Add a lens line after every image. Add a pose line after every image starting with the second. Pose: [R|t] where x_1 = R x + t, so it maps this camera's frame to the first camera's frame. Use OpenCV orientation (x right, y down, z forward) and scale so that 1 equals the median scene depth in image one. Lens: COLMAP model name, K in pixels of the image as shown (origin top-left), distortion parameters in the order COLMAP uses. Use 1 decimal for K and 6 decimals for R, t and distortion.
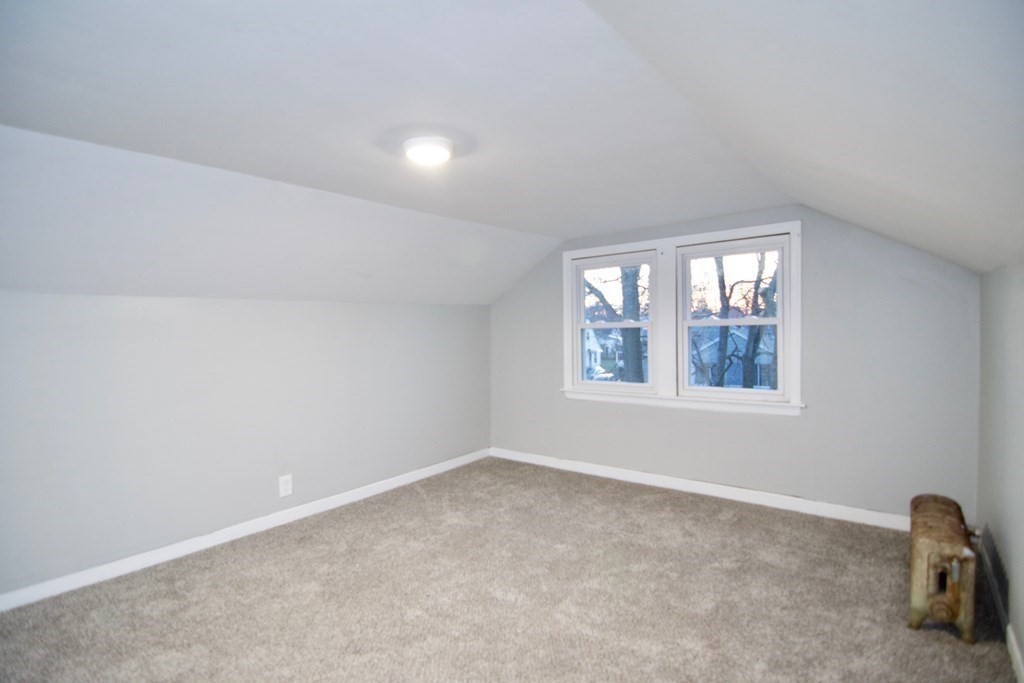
lens RADIAL K [[512.6, 0, 510.6], [0, 512.6, 336.6], [0, 0, 1]] dist [-0.000696, -0.012745]
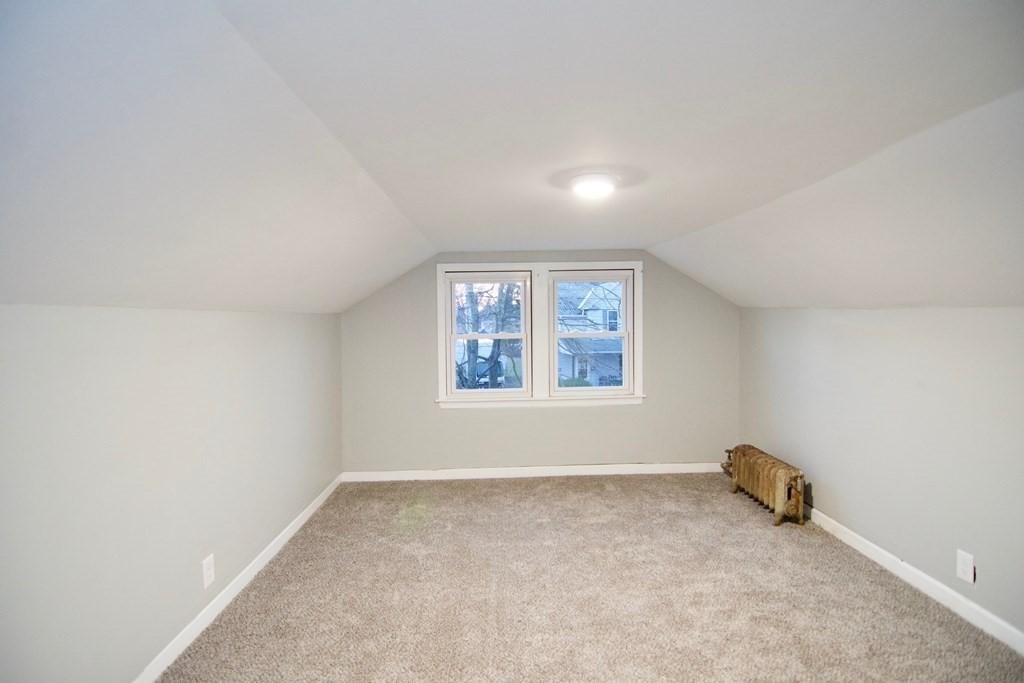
lens RADIAL K [[512.6, 0, 510.6], [0, 512.6, 336.6], [0, 0, 1]] dist [-0.000696, -0.012745]
pose [[0.755960, -0.010678, 0.654530, -0.579096], [0.009089, 0.999942, 0.005815, -0.034773], [-0.654554, 0.001554, 0.756013, 0.188118]]
